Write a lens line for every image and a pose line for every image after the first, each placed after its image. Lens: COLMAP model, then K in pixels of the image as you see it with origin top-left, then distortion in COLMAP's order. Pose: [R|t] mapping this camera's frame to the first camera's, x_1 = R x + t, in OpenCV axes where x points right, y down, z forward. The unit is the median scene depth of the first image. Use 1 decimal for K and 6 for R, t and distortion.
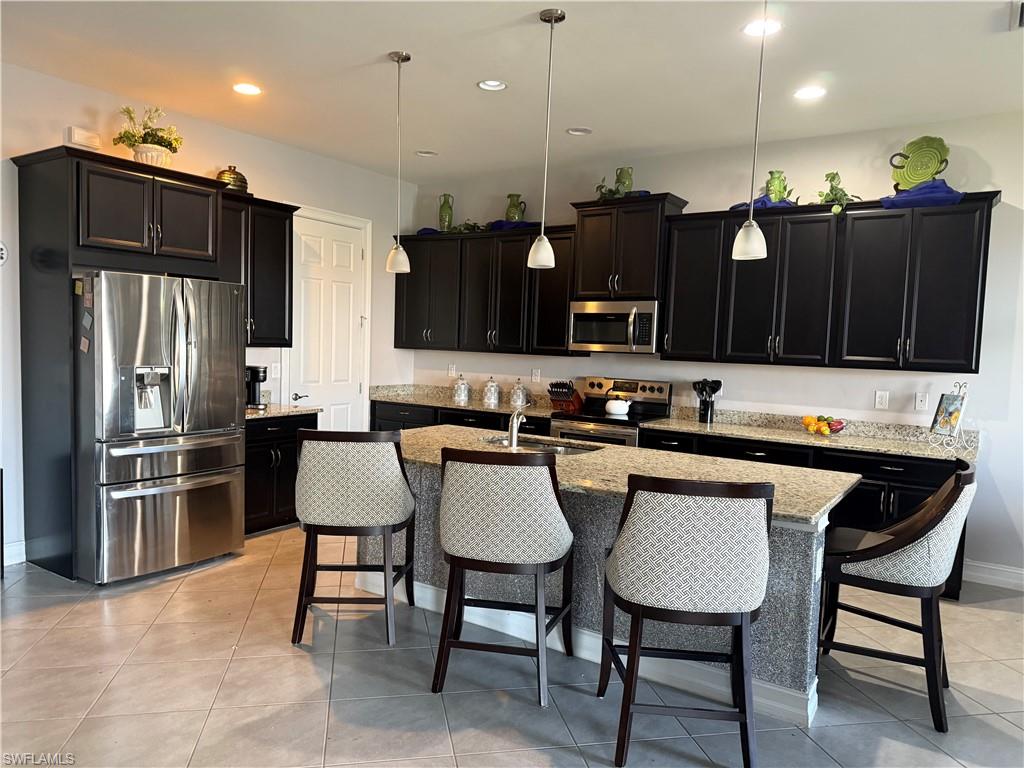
lens RADIAL K [[702.6, 0, 492.5], [0, 702.6, 384.7], [0, 0, 1]] dist [0.035699, -0.029301]
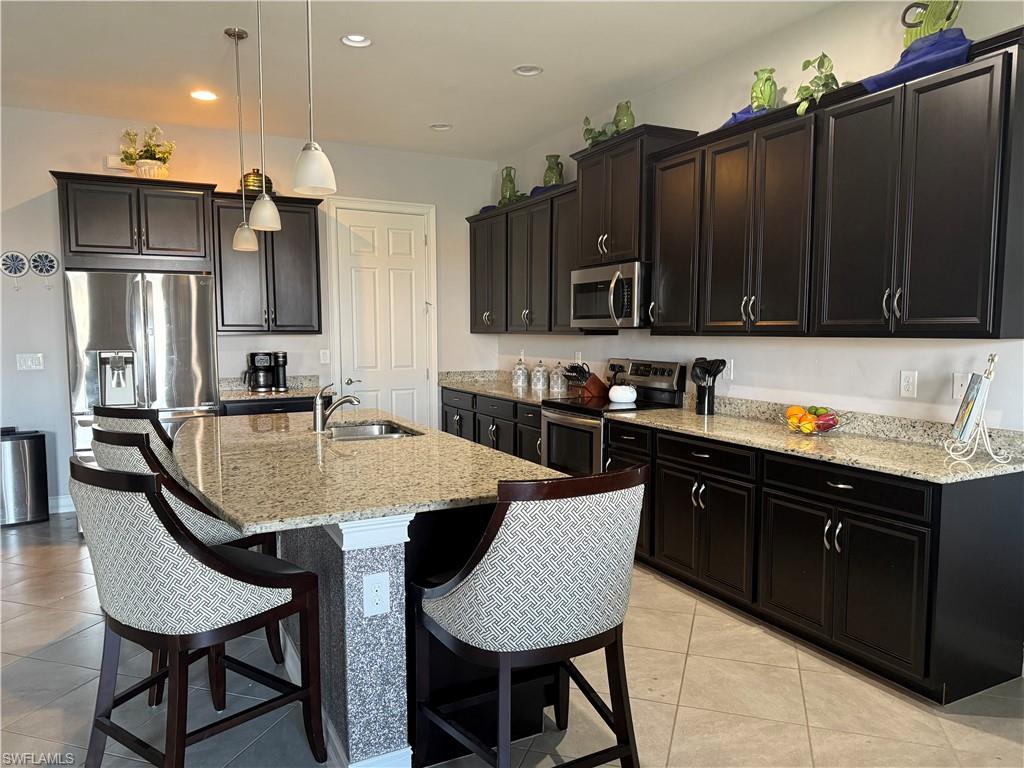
lens RADIAL K [[702.6, 0, 508.5], [0, 702.6, 384.2], [0, 0, 1]] dist [0.035699, -0.029301]
pose [[0.879642, 0.003391, -0.475624, 0.483548], [0.000320, 0.999970, 0.007721, 0.014810], [0.475636, -0.006943, 0.879615, 0.216707]]
